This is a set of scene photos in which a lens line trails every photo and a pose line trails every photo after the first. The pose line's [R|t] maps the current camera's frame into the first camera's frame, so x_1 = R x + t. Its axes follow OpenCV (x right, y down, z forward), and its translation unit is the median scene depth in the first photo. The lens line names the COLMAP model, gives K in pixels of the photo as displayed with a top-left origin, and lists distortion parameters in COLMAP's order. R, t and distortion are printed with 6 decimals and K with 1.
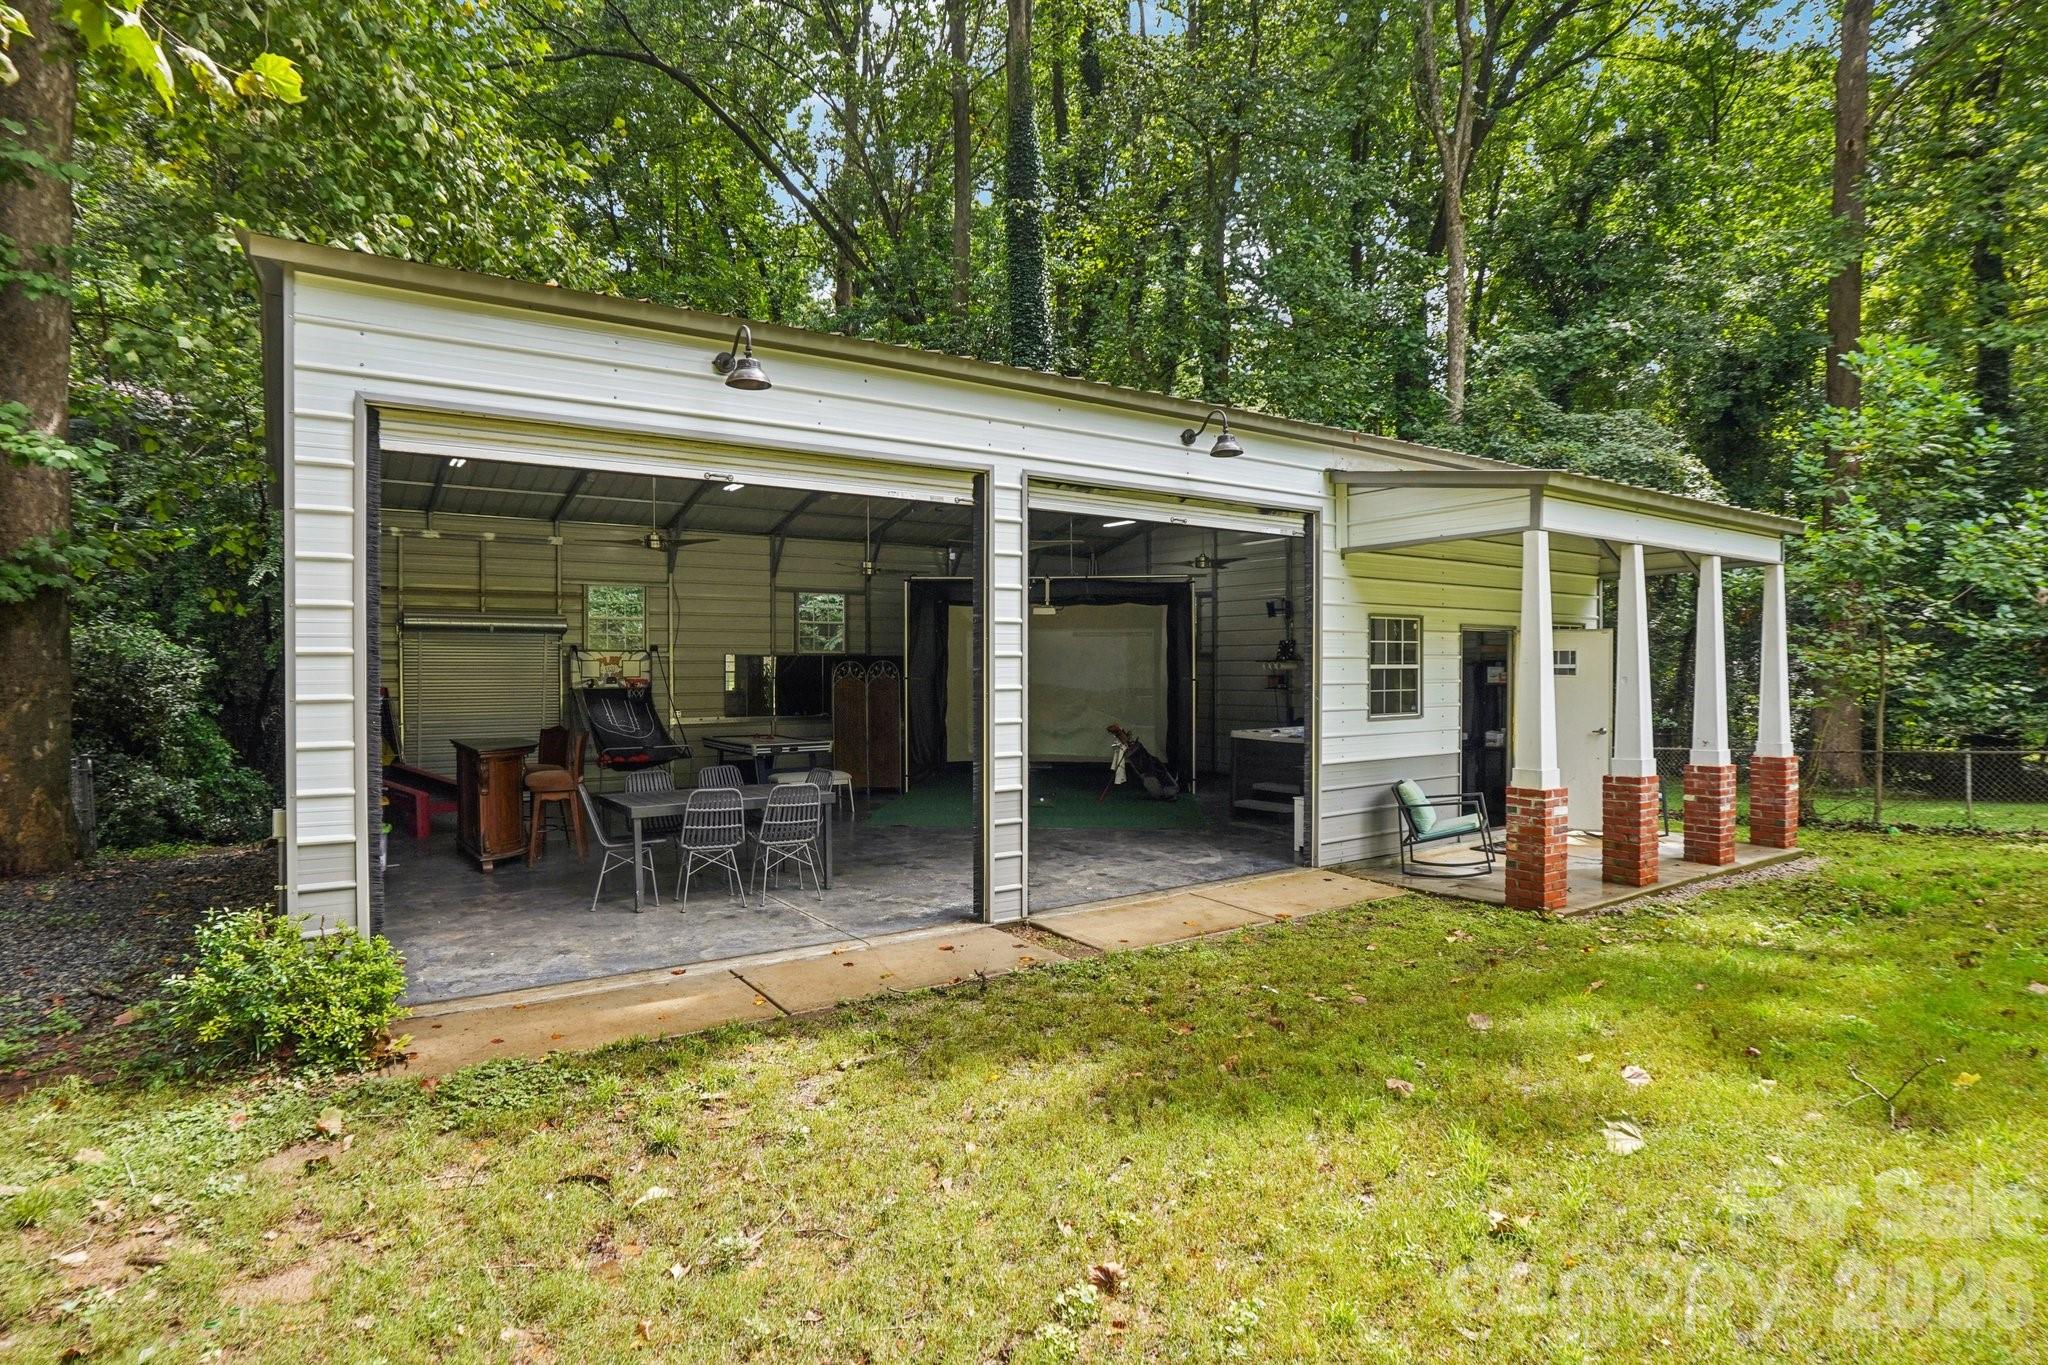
lens RADIAL K [[1100.6, 0, 1025.2], [0, 1100.6, 677.9], [0, 0, 1]] dist [-0.079069, 0.043815]
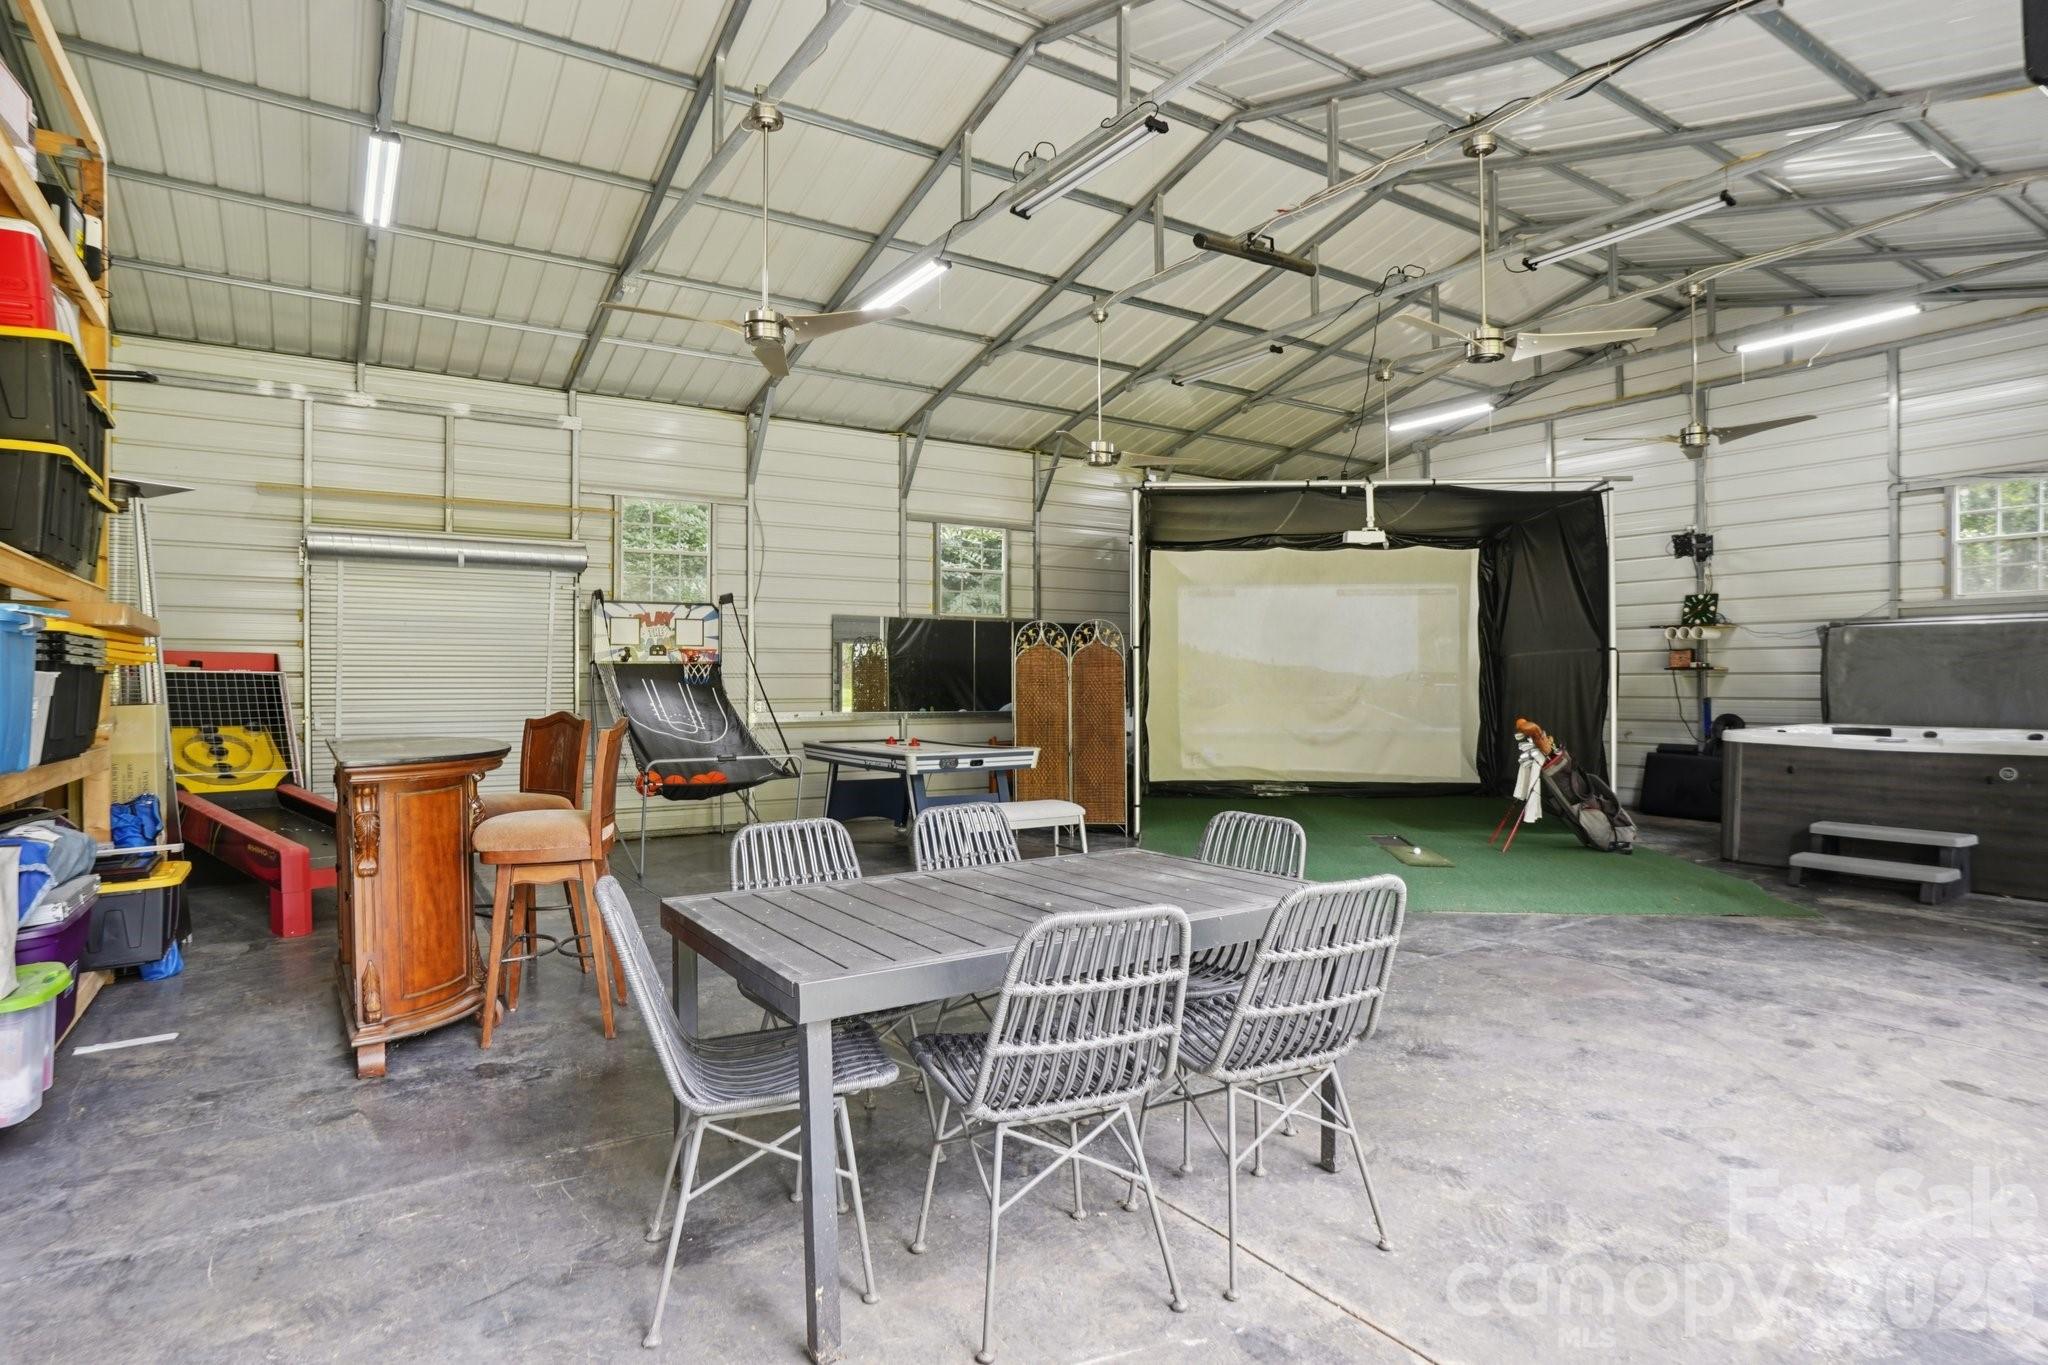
lens RADIAL K [[1100.6, 0, 1025.2], [0, 1100.6, 677.9], [0, 0, 1]] dist [-0.079069, 0.043815]
pose [[0.999764, 0.002278, -0.021601, -0.161516], [-0.002553, 0.999916, -0.012727, 0.025859], [0.021570, 0.012779, 0.999686, 0.393897]]
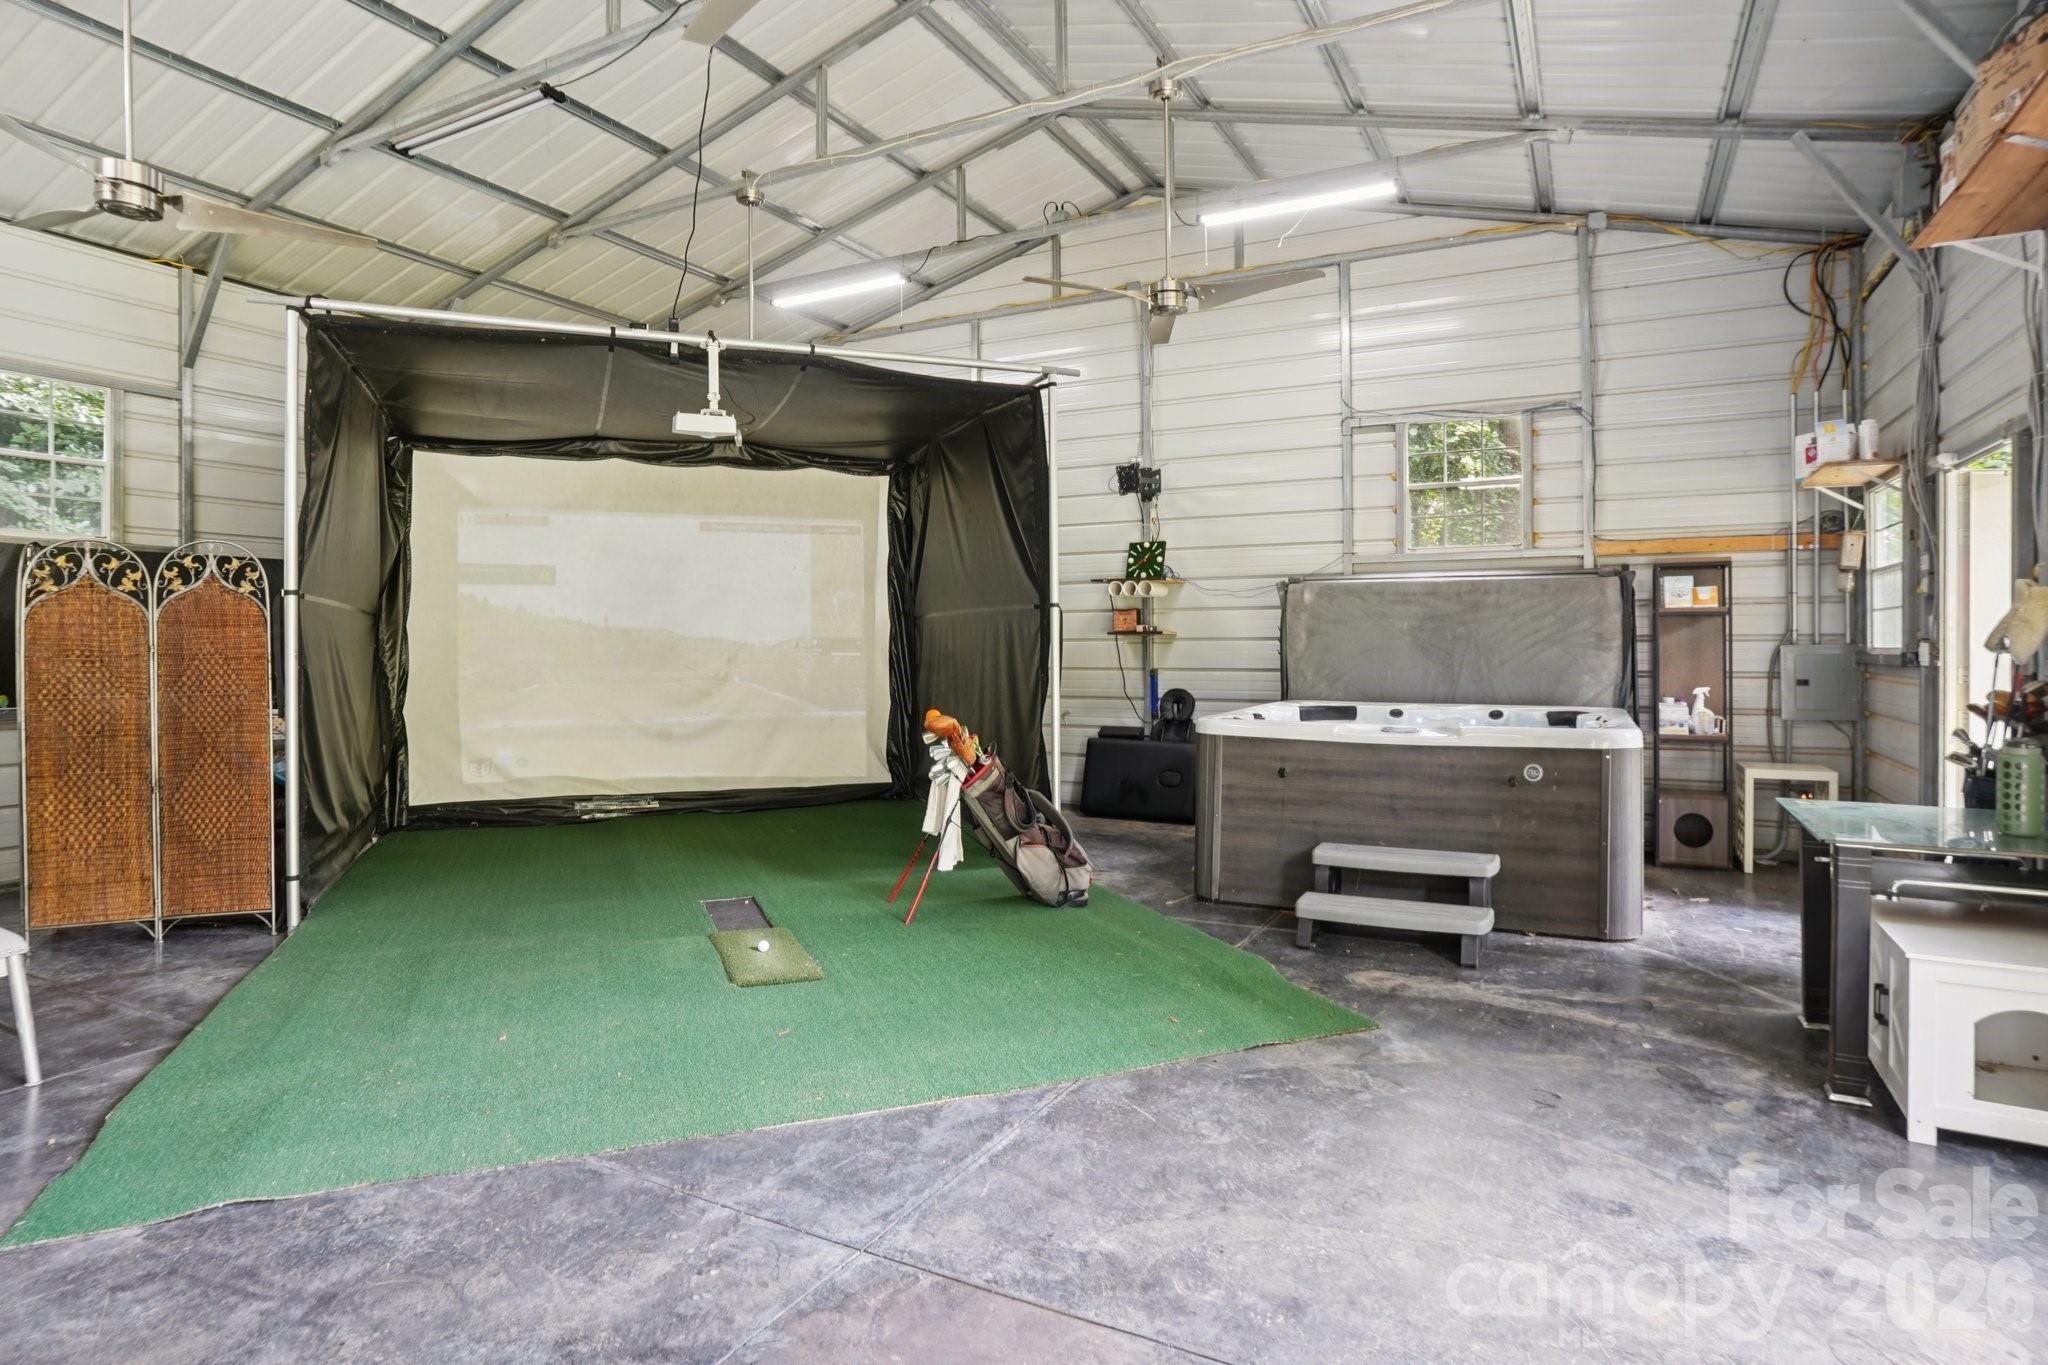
lens RADIAL K [[1100.6, 0, 1025.2], [0, 1100.6, 677.9], [0, 0, 1]] dist [-0.079069, 0.043815]
pose [[0.889597, -0.013376, 0.456551, -0.058855], [0.005042, 0.999798, 0.019467, 0.021786], [-0.456719, -0.015016, 0.889484, 0.616066]]
